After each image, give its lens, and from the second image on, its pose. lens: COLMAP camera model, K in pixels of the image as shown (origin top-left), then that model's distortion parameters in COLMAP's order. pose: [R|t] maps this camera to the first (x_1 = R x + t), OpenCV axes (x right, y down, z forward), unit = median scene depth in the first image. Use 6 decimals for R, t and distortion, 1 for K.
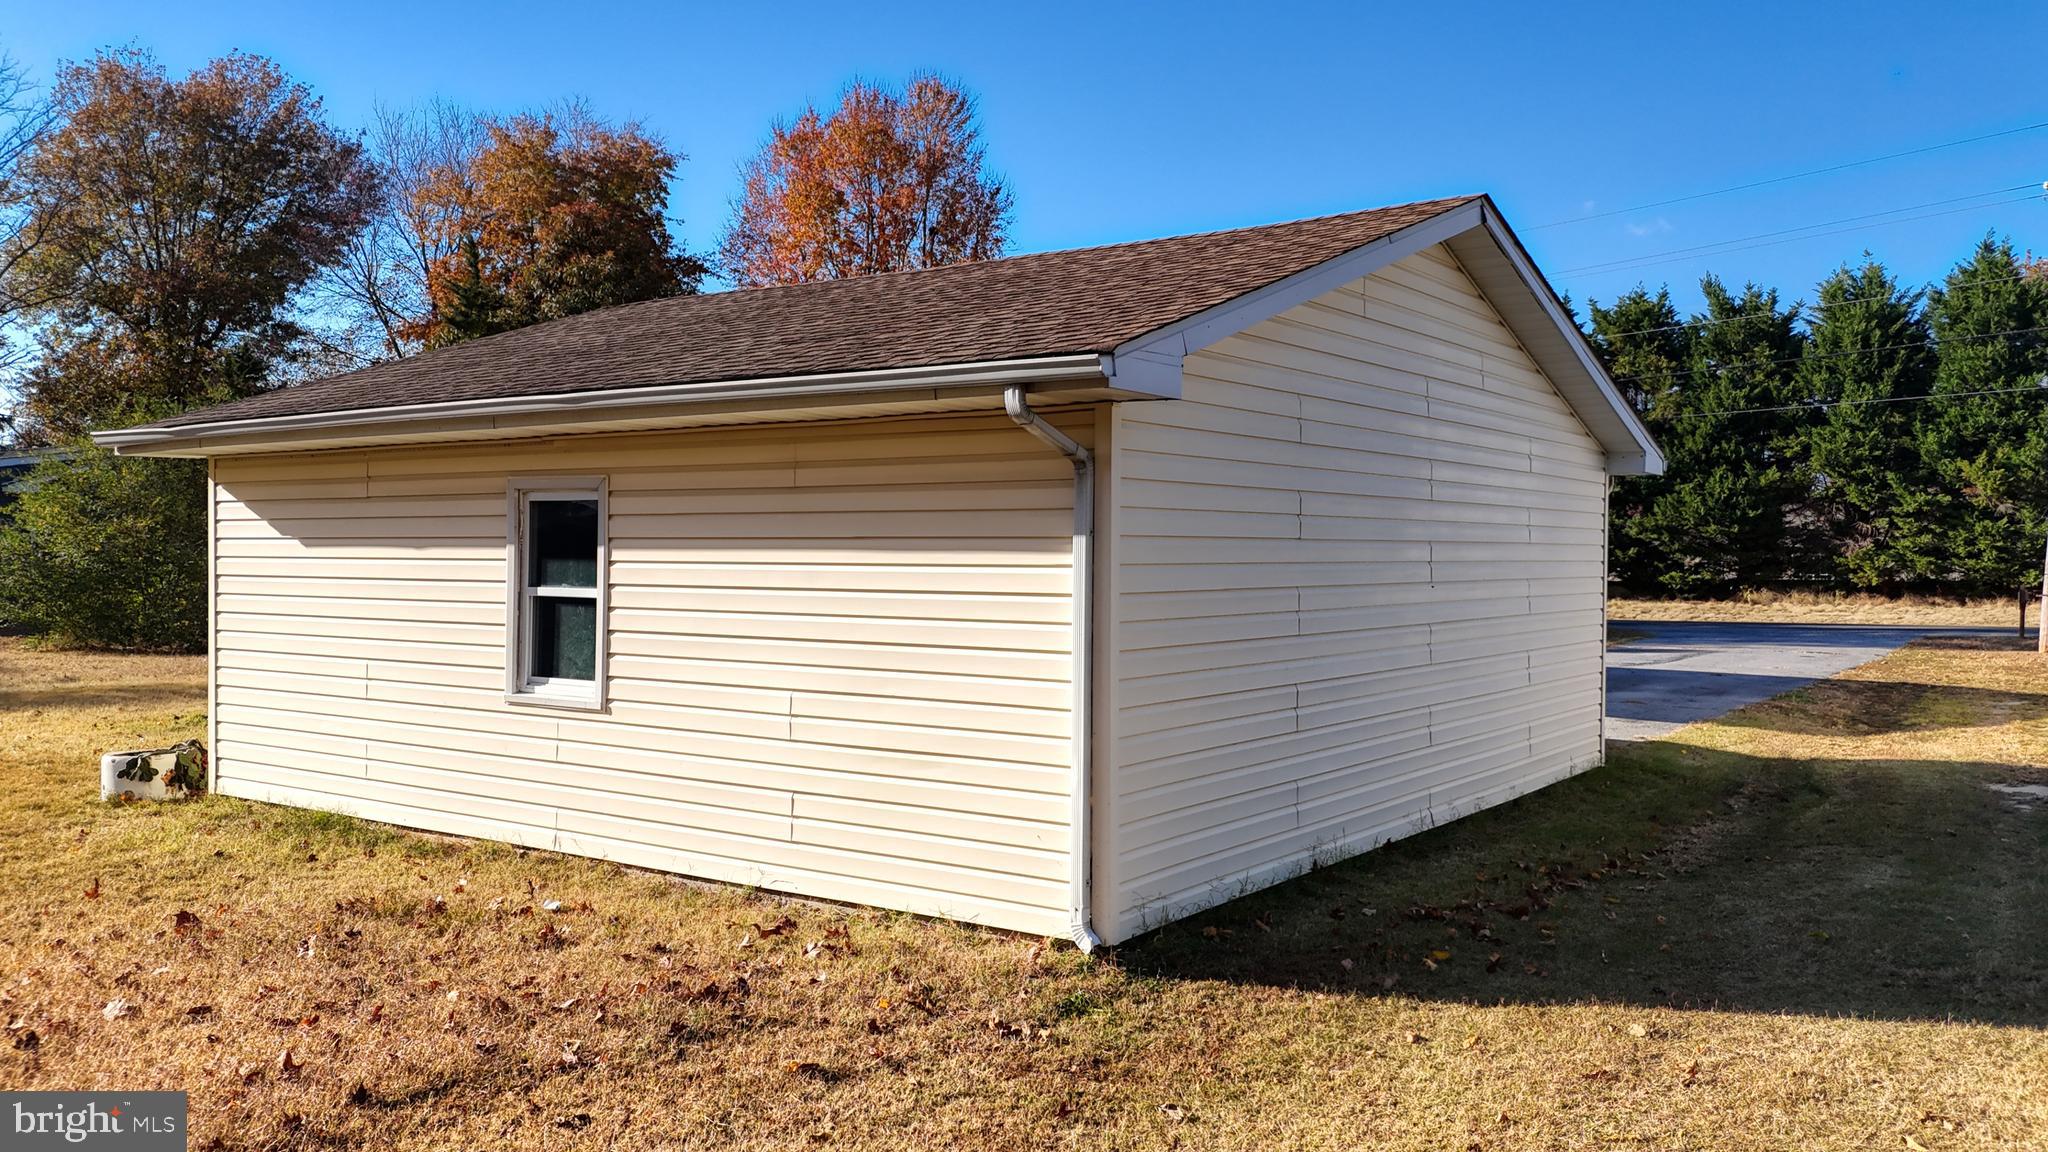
lens RADIAL K [[1561.9, 0, 1024.0], [0, 1561.9, 576.0], [0, 0, 1]] dist [0.068040, -0.055374]
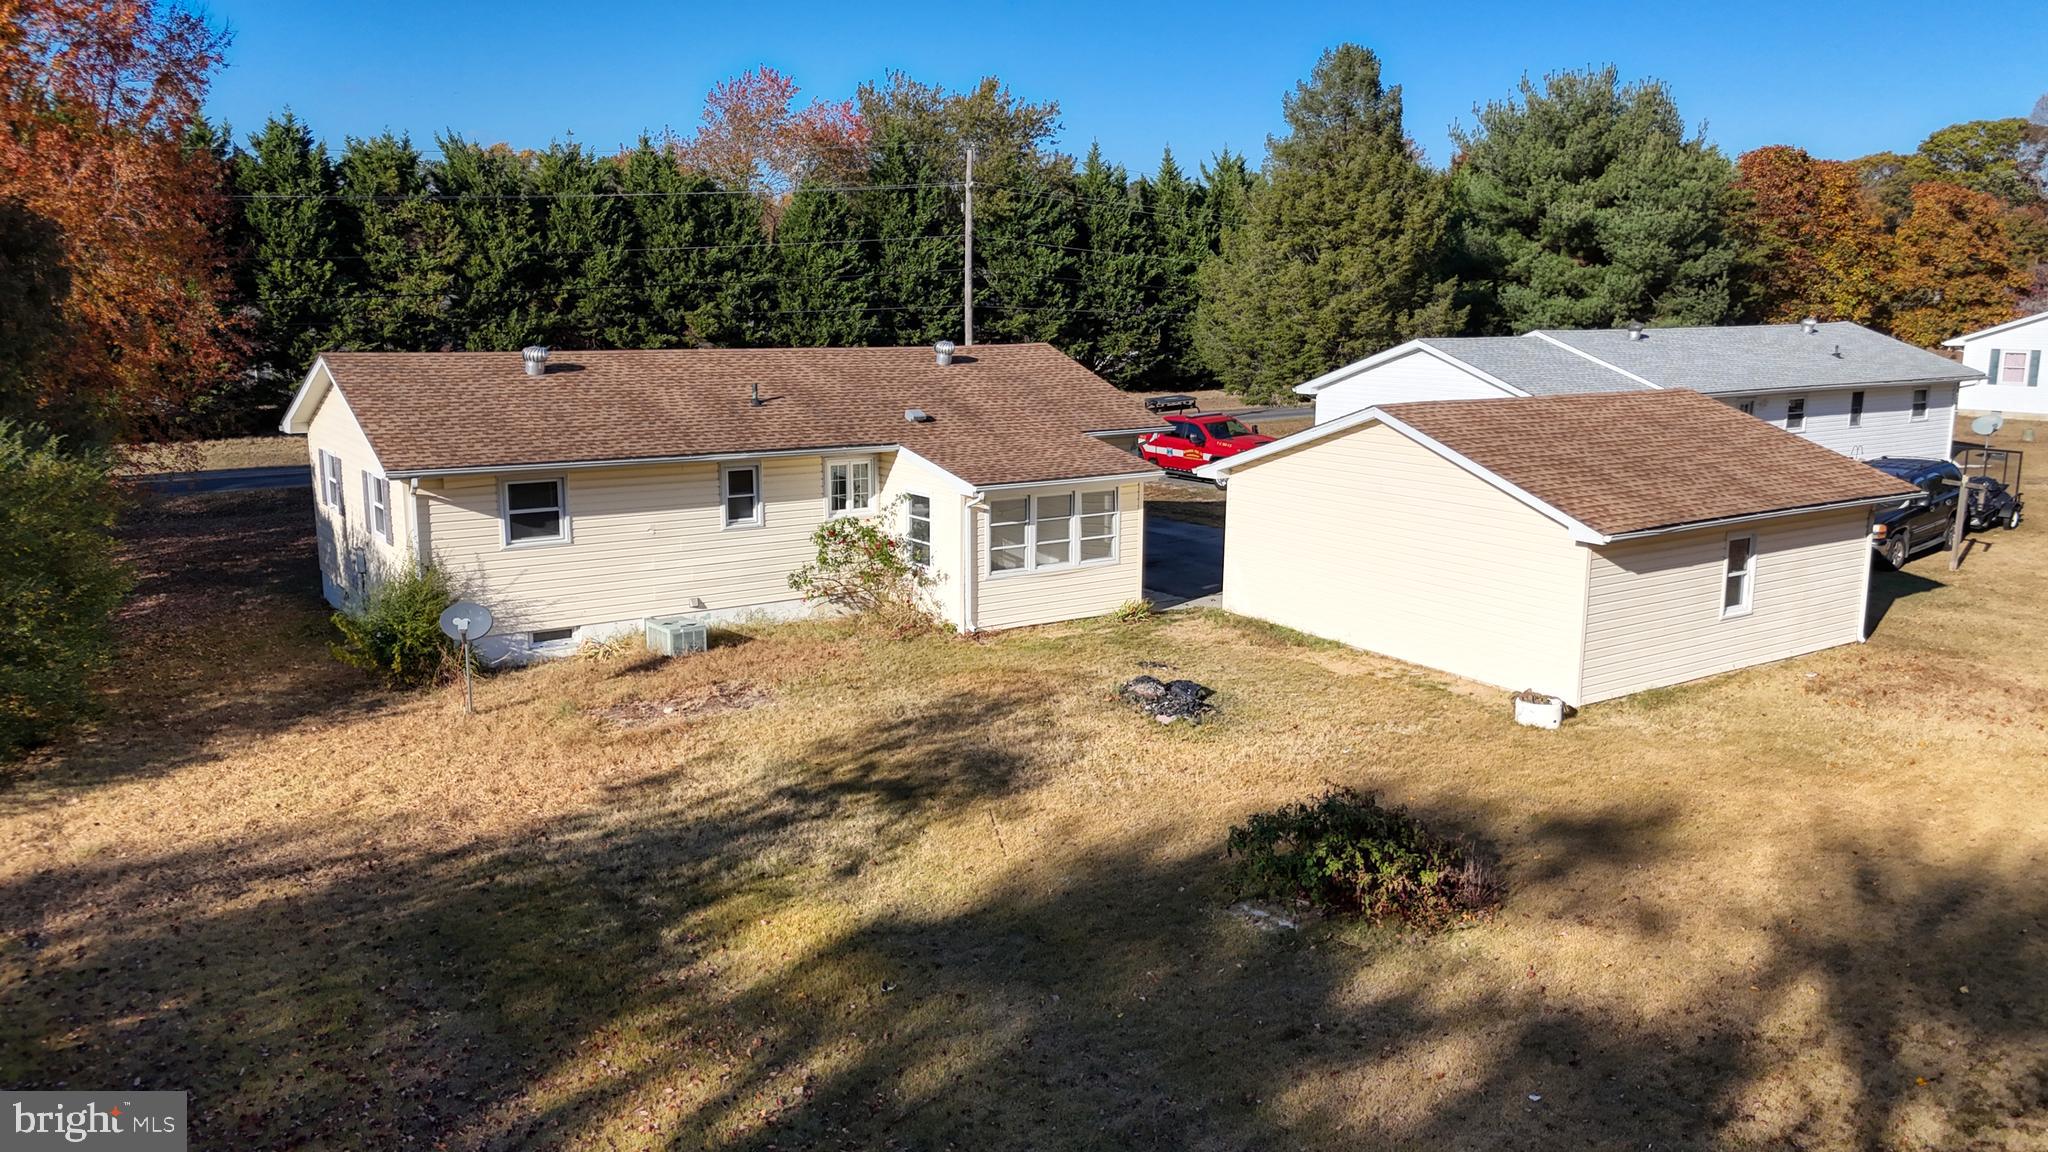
lens RADIAL K [[1561.9, 0, 1024.0], [0, 1561.9, 576.0], [0, 0, 1]] dist [0.068040, -0.055374]
pose [[0.367471, -0.173464, 0.913715, -0.974943], [0.011771, 0.983241, 0.181929, -0.149309], [-0.929960, -0.056098, 0.363355, 0.354938]]
